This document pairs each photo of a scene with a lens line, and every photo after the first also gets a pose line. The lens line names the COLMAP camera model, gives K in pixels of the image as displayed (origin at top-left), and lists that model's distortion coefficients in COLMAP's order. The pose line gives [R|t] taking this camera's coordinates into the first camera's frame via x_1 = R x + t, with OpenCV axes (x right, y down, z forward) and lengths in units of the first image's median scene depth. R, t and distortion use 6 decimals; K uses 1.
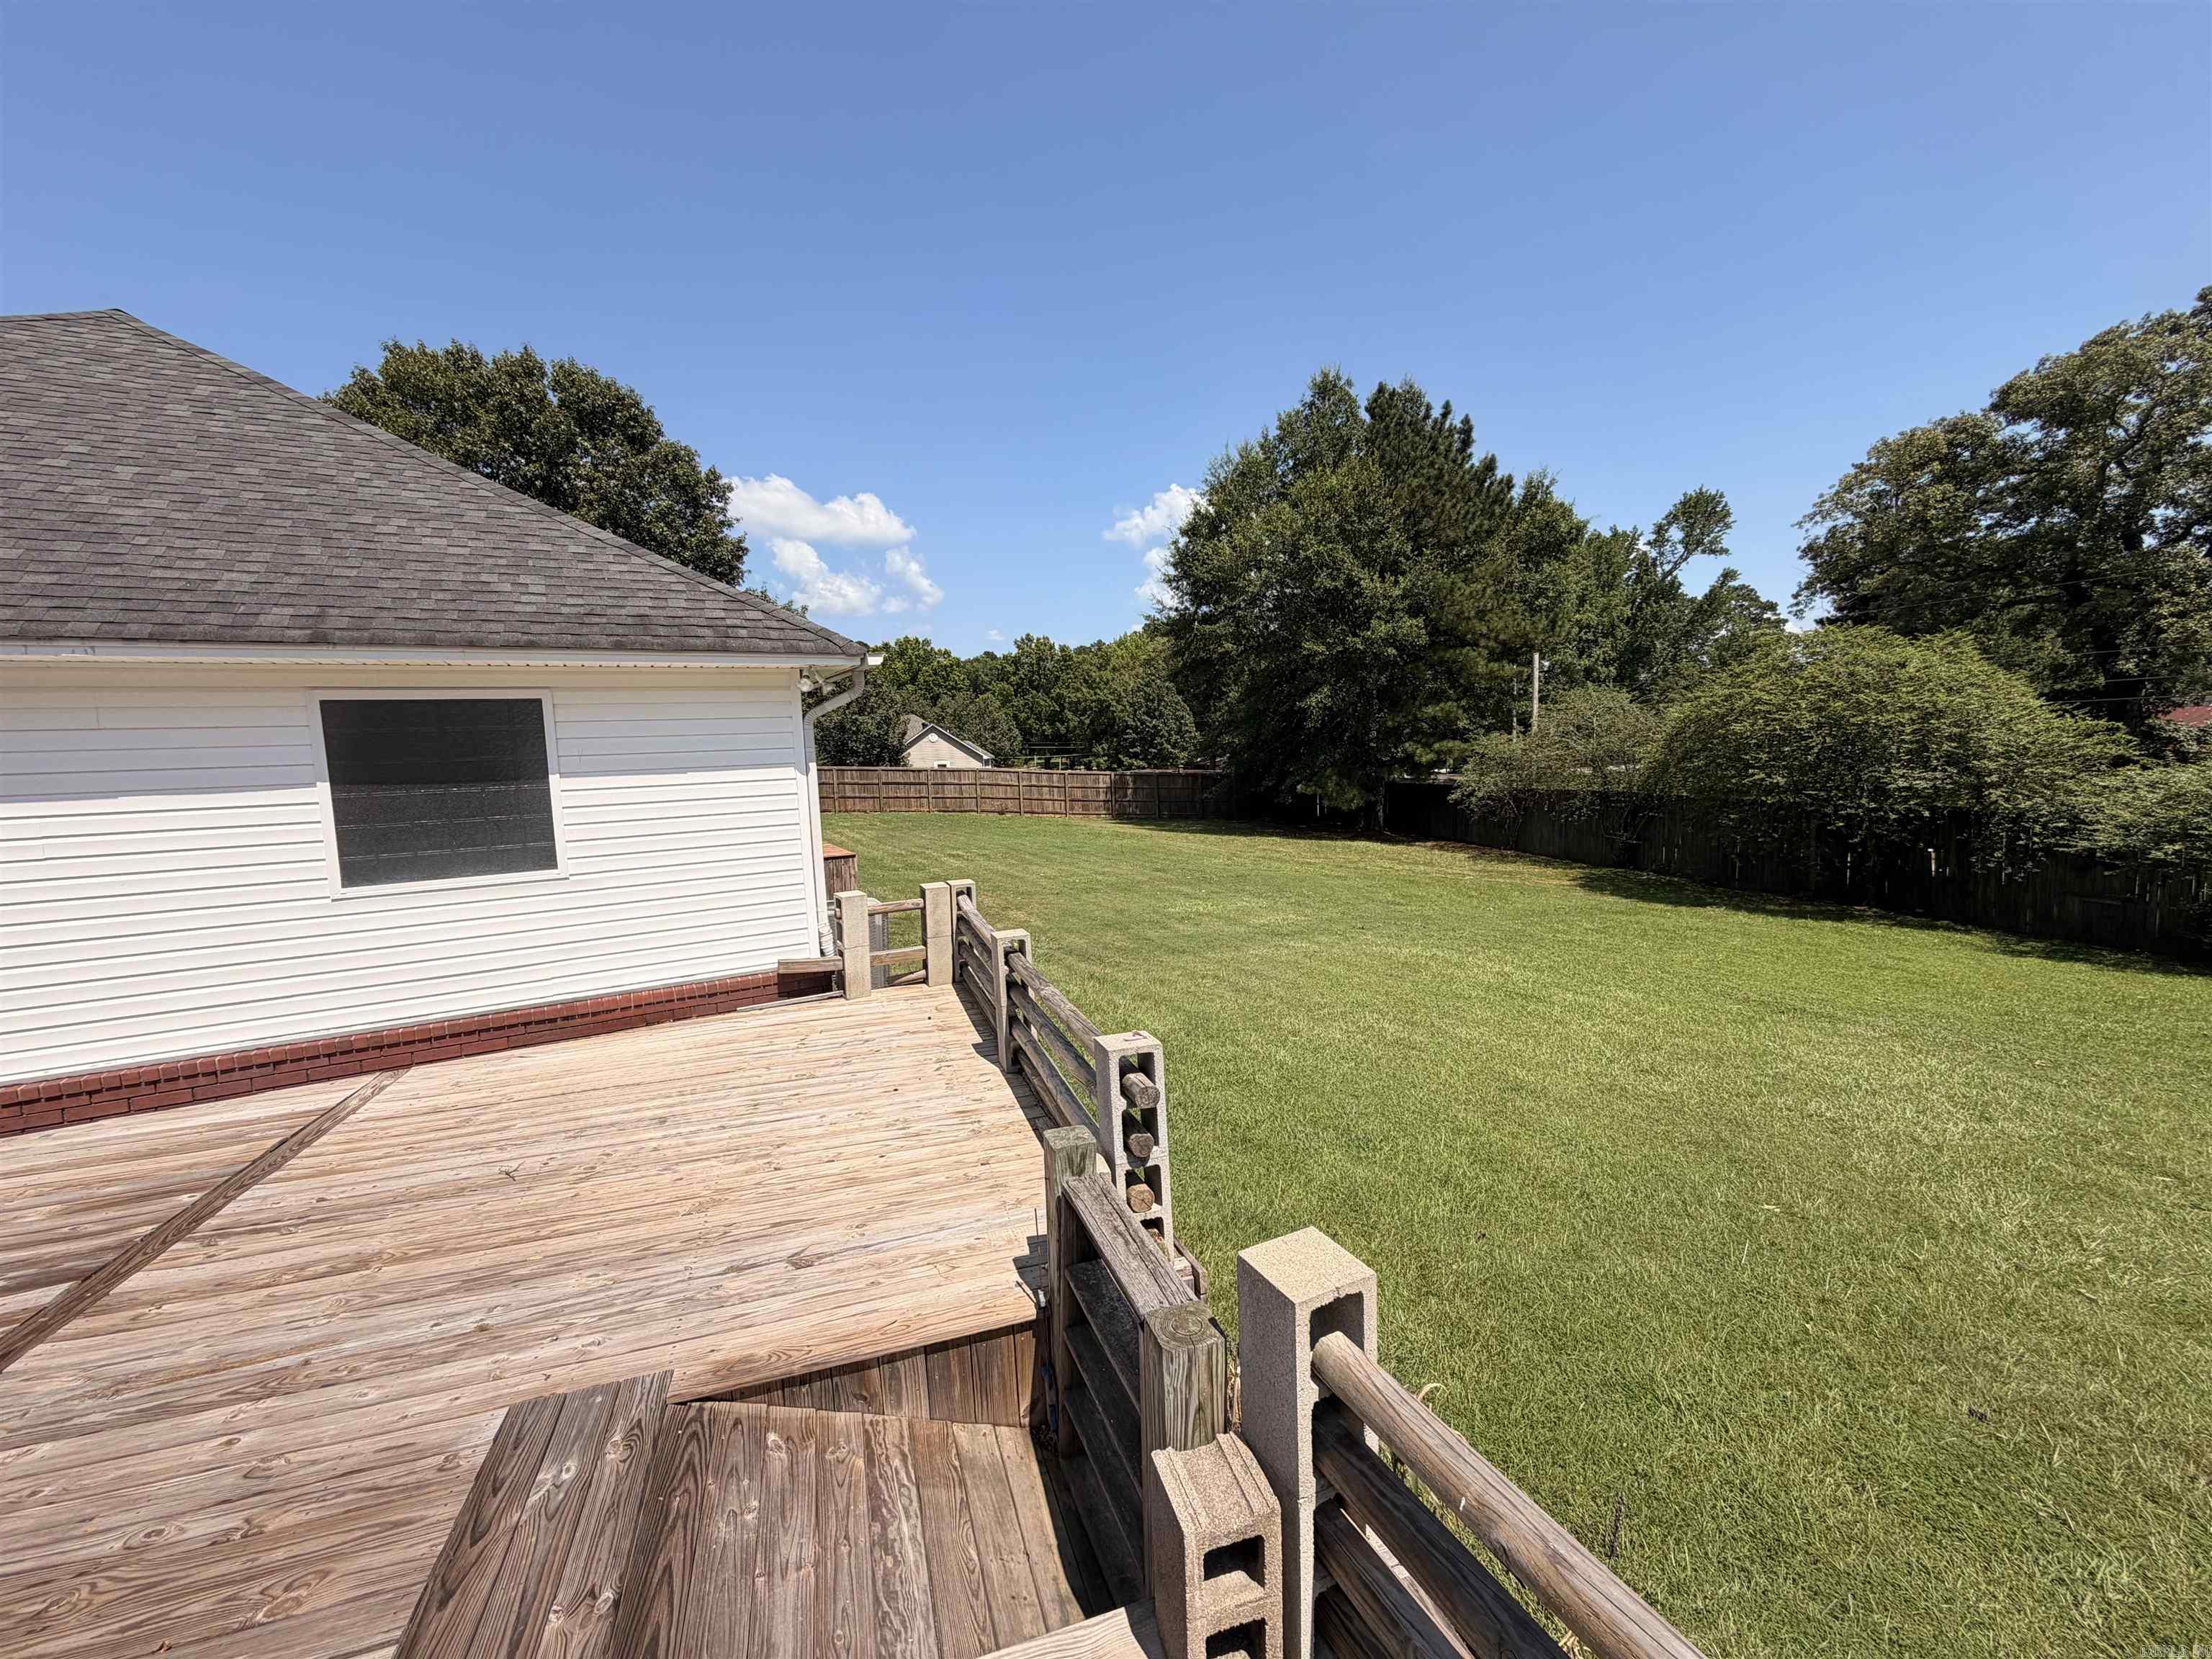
lens RADIAL K [[884.8, 0, 1106.0], [0, 884.8, 829.5], [0, 0, 1]] dist [0.000342, -0.000071]
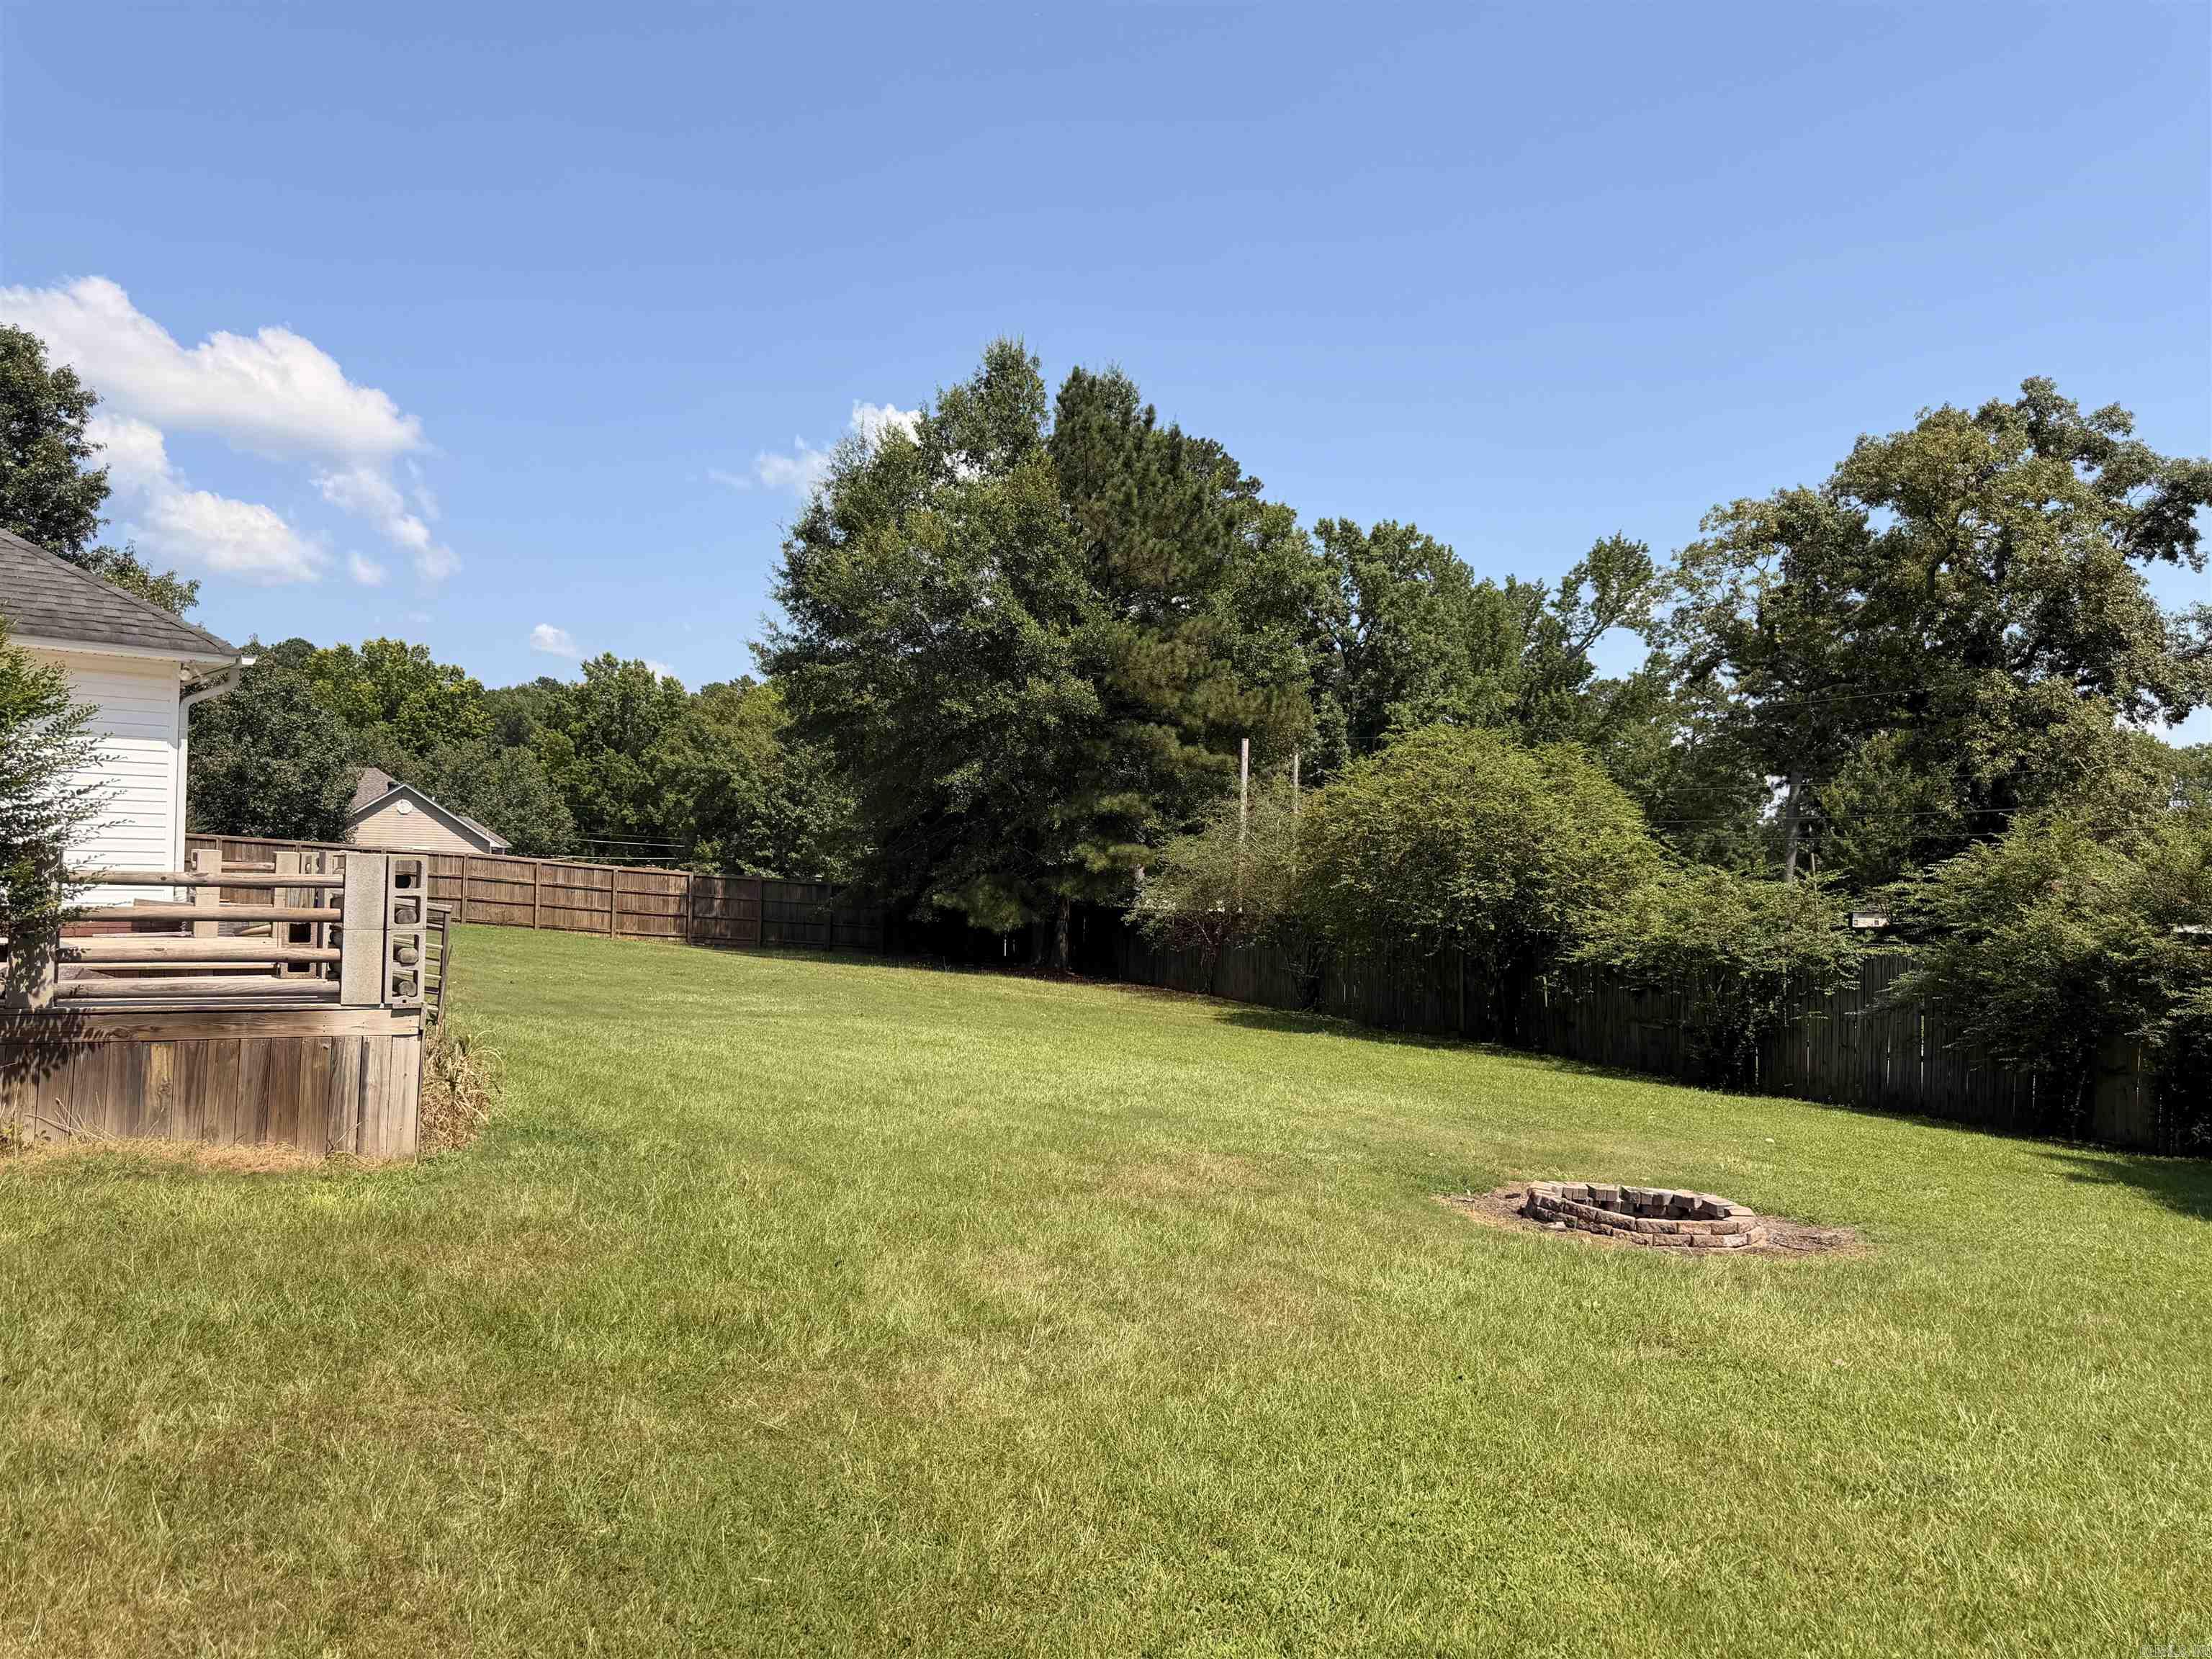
lens RADIAL K [[1552.2, 0, 1106.4], [0, 1552.2, 847.3], [0, 0, 1]] dist [0.095120, -0.131375]
pose [[0.975932, 0.062776, 0.208844, 0.083287], [-0.039174, 0.992559, -0.115293, 0.049263], [-0.214528, 0.104337, 0.971129, -0.246152]]
